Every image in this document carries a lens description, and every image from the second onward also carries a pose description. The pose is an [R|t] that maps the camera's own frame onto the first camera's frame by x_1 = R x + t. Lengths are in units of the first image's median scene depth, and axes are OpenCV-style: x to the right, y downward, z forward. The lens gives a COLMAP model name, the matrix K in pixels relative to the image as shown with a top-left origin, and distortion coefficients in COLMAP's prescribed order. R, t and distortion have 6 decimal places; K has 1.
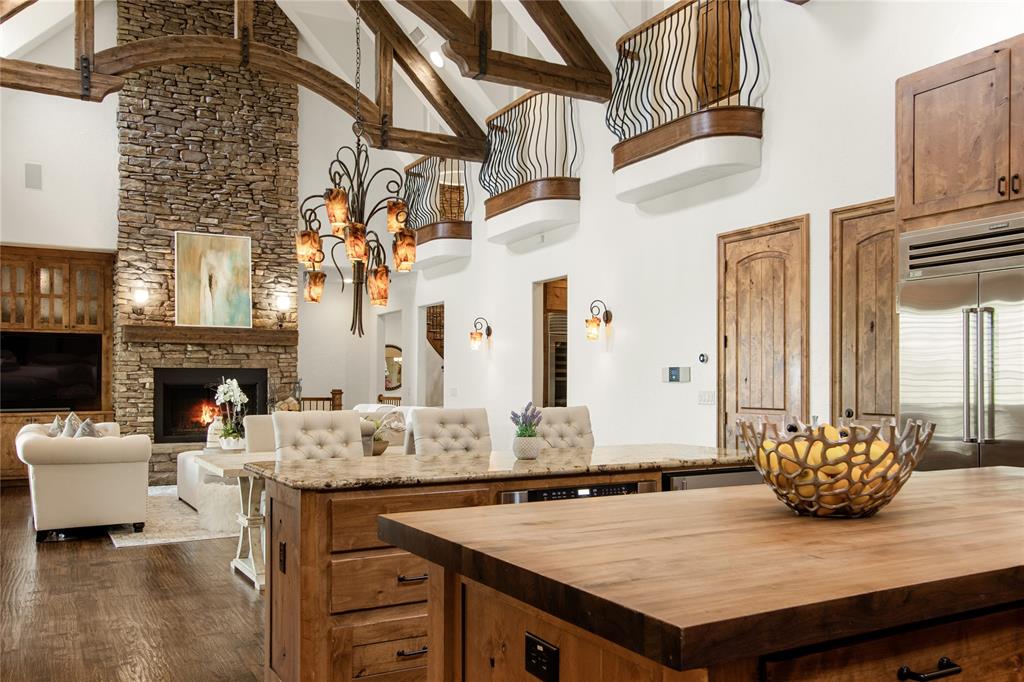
lens RADIAL K [[850.4, 0, 532.0], [0, 850.4, 367.6], [0, 0, 1]] dist [0.009924, 0.024592]
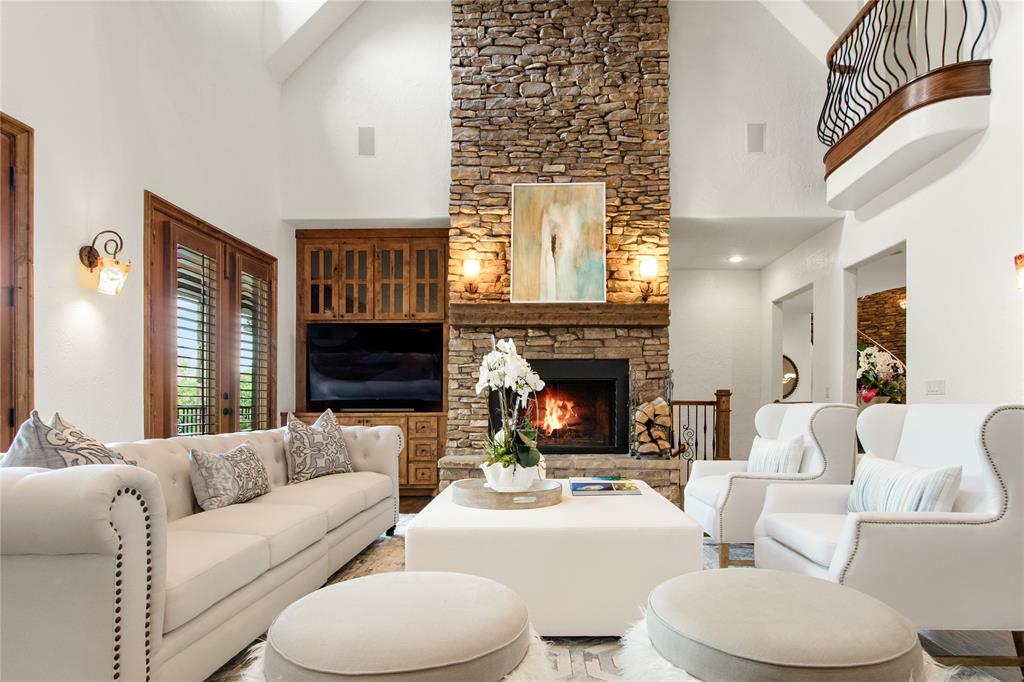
lens RADIAL K [[569.2, 0, 525.1], [0, 569.2, 396.0], [0, 0, 1]] dist [0.006155, 0.001403]
pose [[0.854899, -0.003384, -0.518784, -0.134423], [0.006958, 0.999964, 0.004943, 0.031514], [0.518748, -0.007835, 0.854891, 0.546157]]
